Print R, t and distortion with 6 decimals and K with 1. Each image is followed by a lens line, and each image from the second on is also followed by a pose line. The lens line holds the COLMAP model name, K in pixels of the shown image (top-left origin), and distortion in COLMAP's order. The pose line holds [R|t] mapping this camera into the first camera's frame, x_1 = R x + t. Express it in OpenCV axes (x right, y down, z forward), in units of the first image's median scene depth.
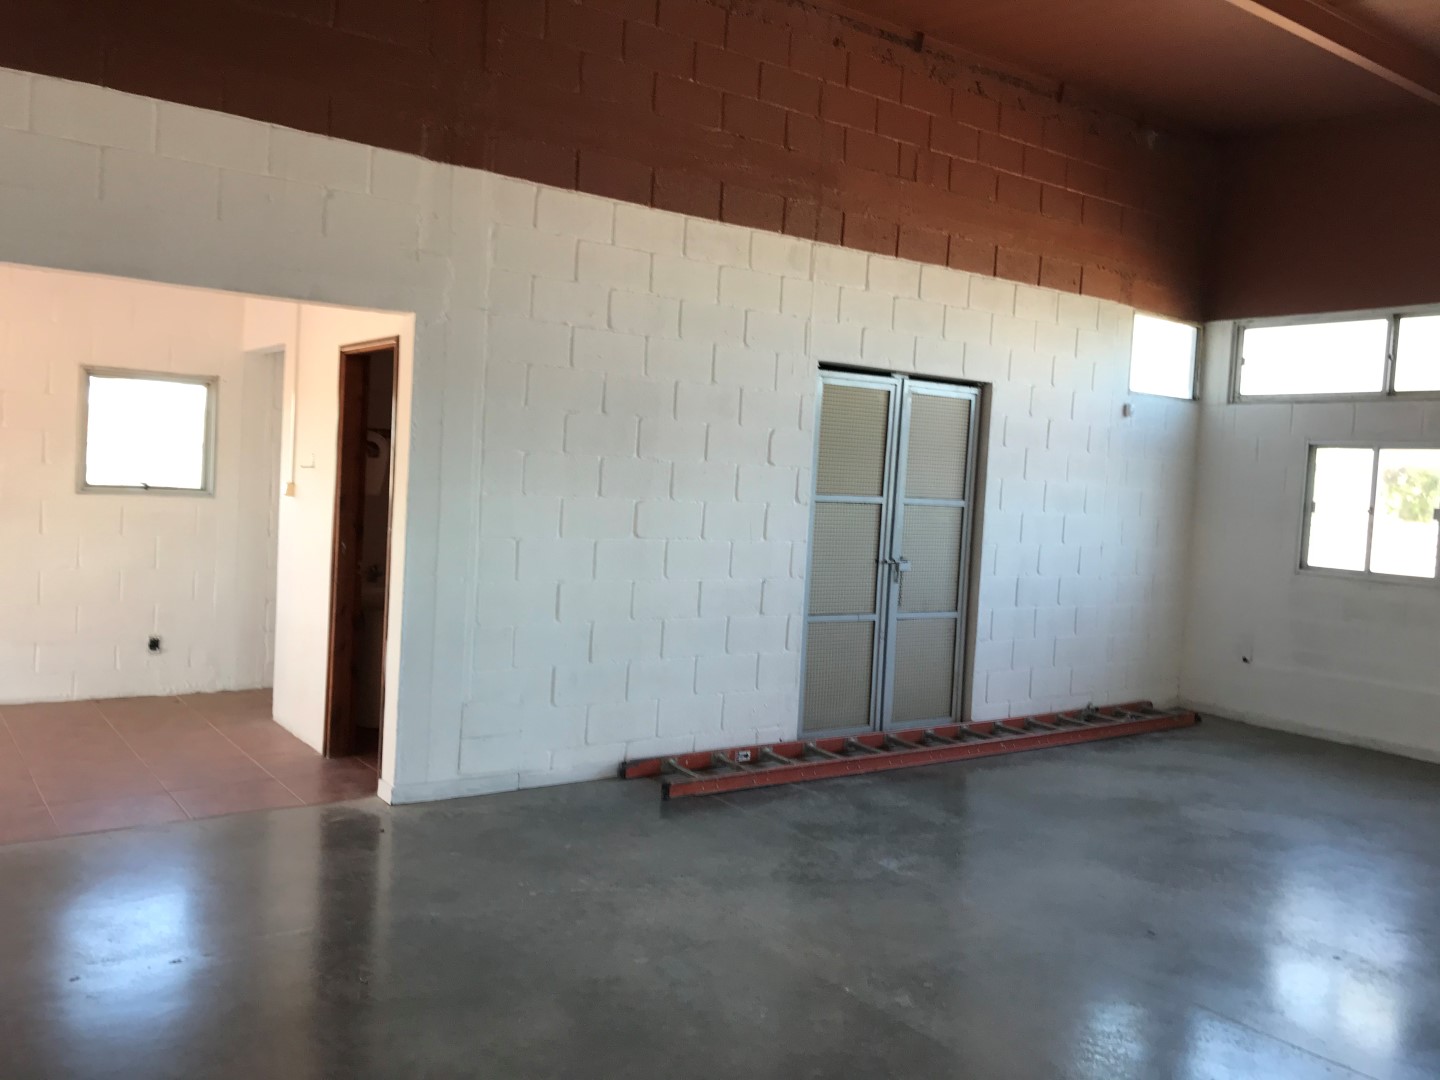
lens RADIAL K [[1193.8, 0, 717.9], [0, 1193.8, 533.7], [0, 0, 1]] dist [0.050630, -0.068387]
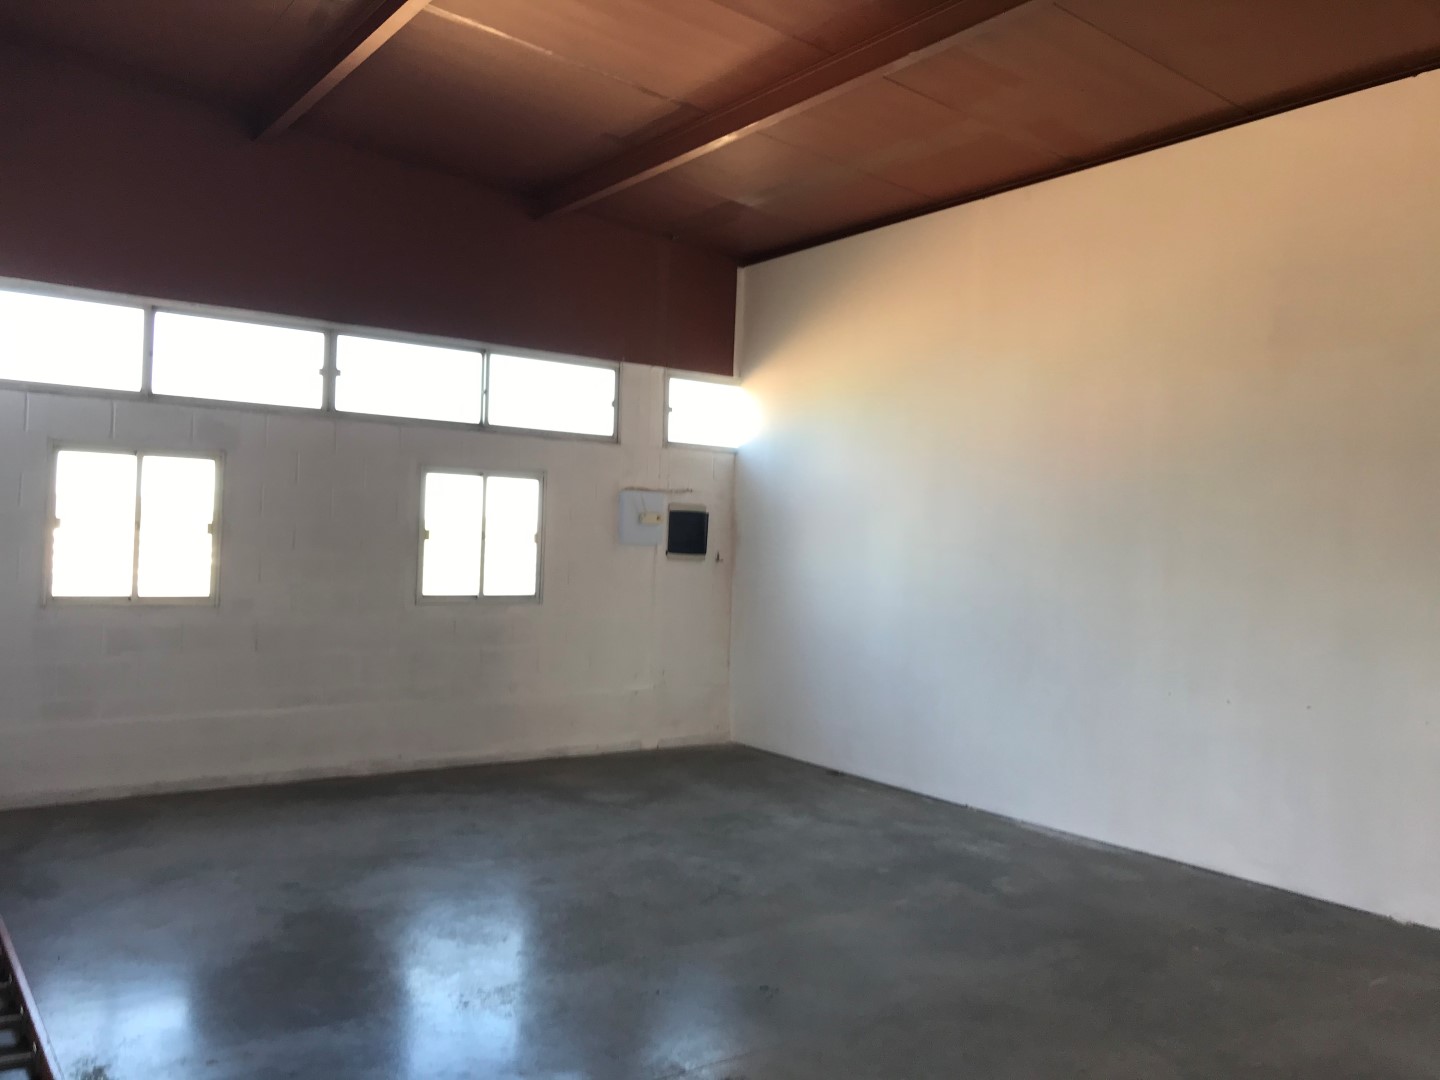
lens RADIAL K [[1193.8, 0, 820.0], [0, 1193.8, 542.6], [0, 0, 1]] dist [0.050630, -0.068387]
pose [[-0.050812, -0.051847, 0.997362, -0.395769], [0.016156, 0.998478, 0.052728, -0.050616], [-0.998578, 0.018792, -0.049897, 0.607215]]
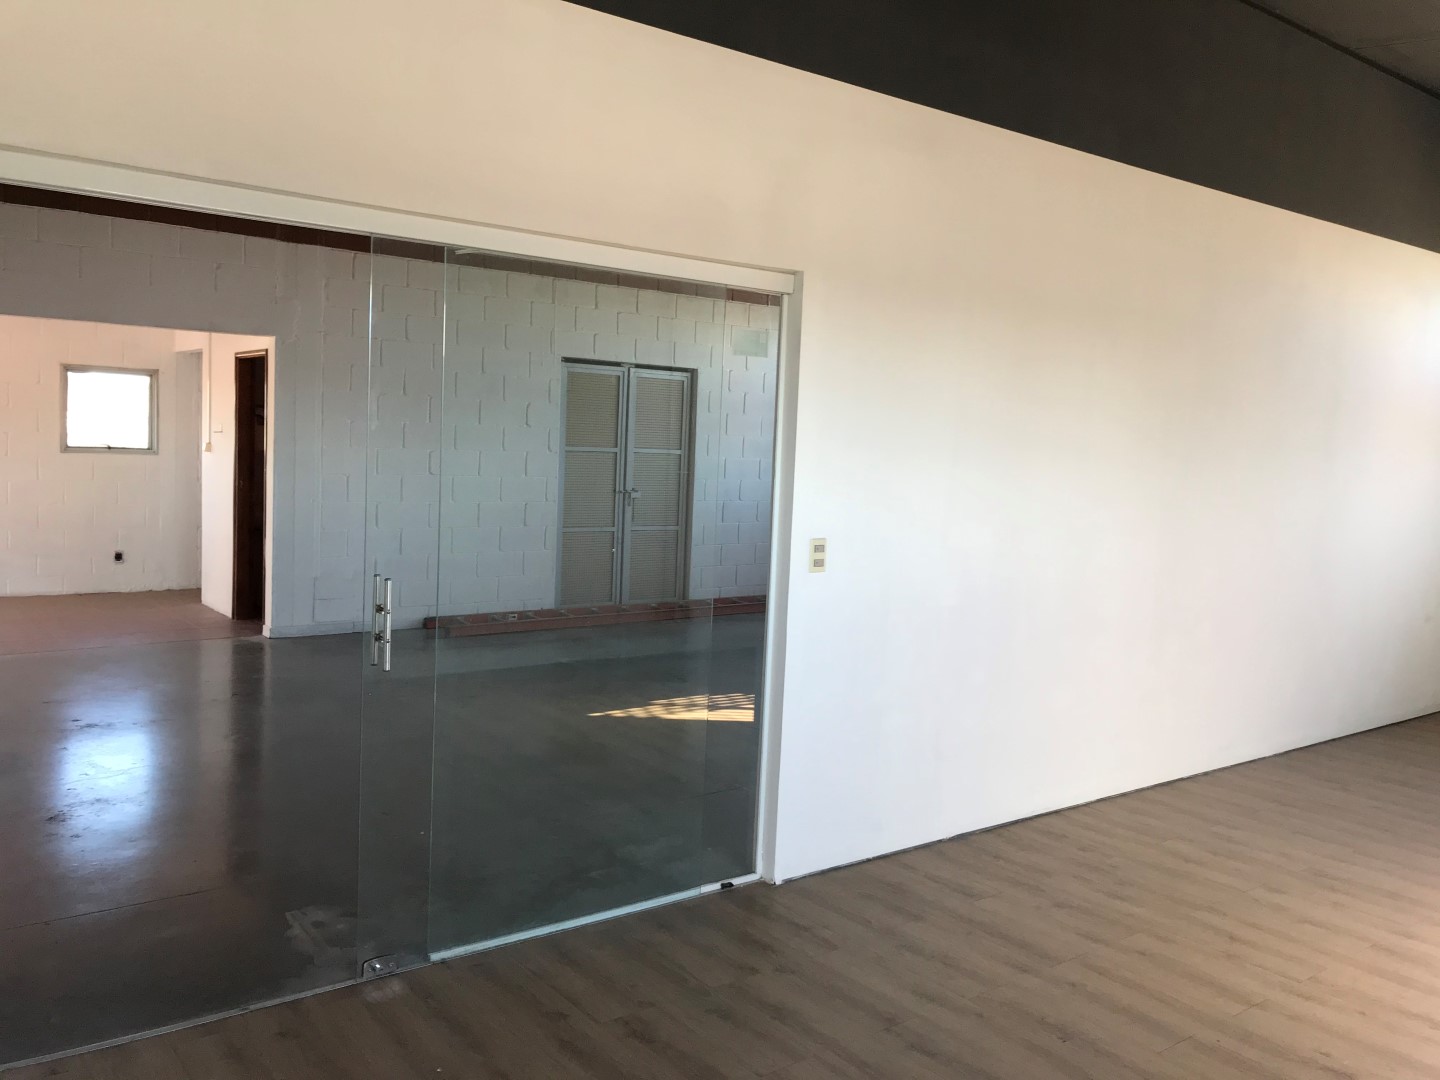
lens RADIAL K [[1193.8, 0, 725.3], [0, 1193.8, 532.5], [0, 0, 1]] dist [0.050630, -0.068387]
pose [[0.999346, -0.016387, 0.032222, 0.232842], [0.015417, 0.999428, 0.030116, 0.033367], [-0.032697, -0.029599, 0.999027, -0.508582]]
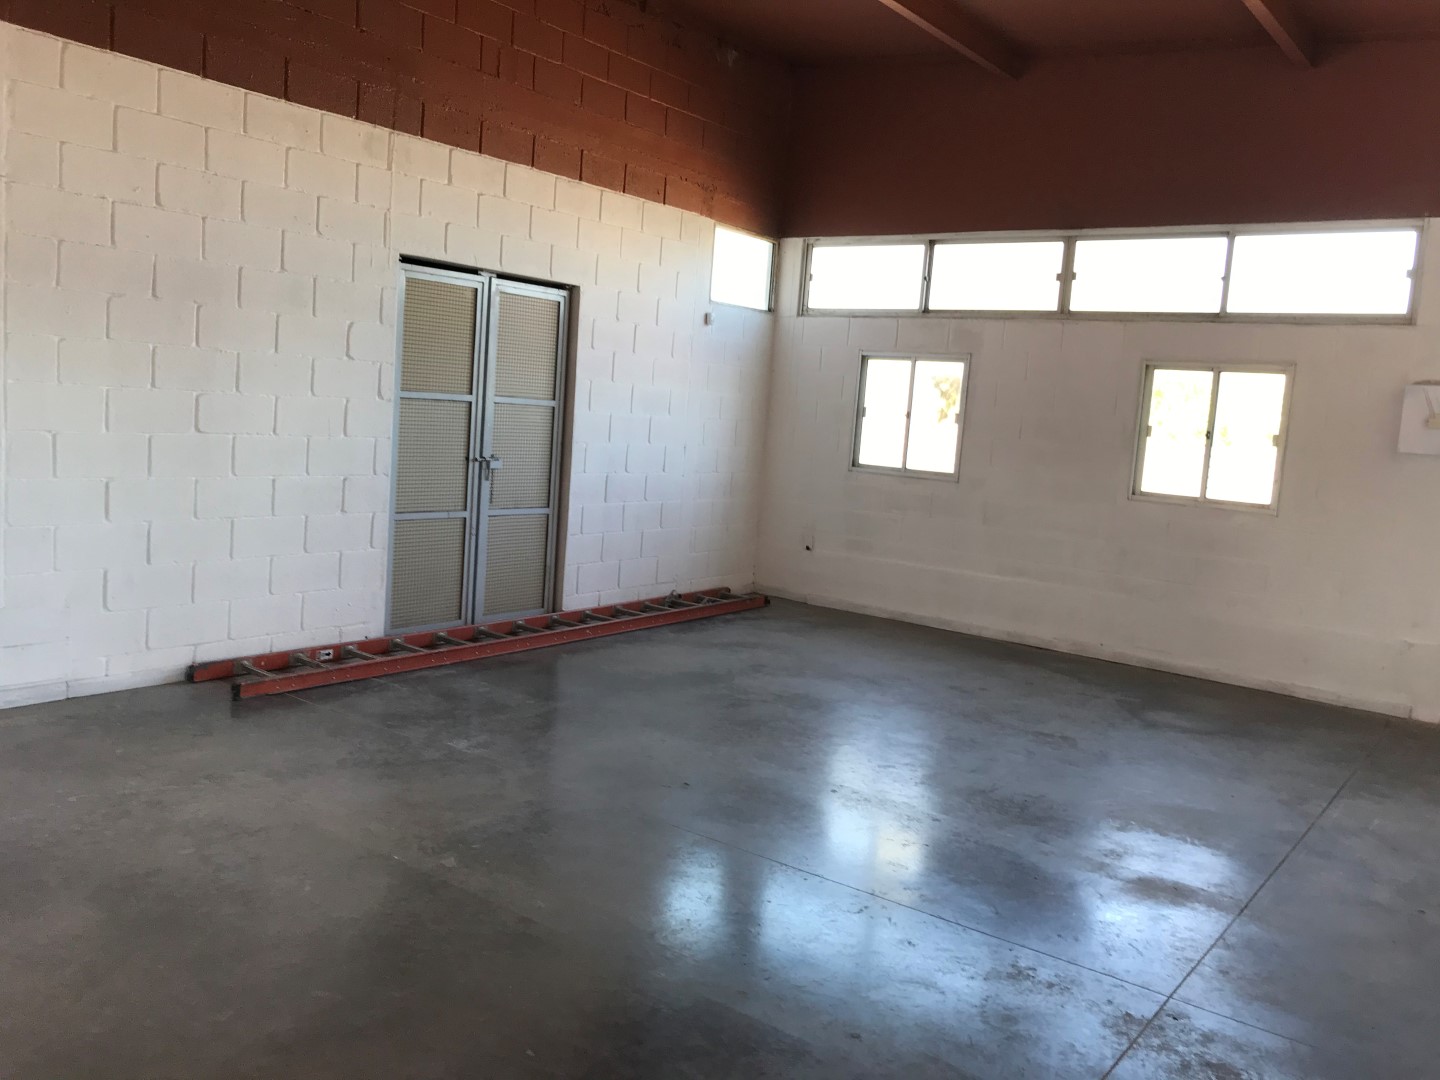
lens RADIAL K [[1193.8, 0, 722.4], [0, 1193.8, 535.6], [0, 0, 1]] dist [0.050630, -0.068387]
pose [[0.954621, -0.018416, 0.297252, 0.038905], [-0.005764, 0.996757, 0.080264, 0.005443], [-0.297766, -0.078335, 0.951419, -0.037742]]
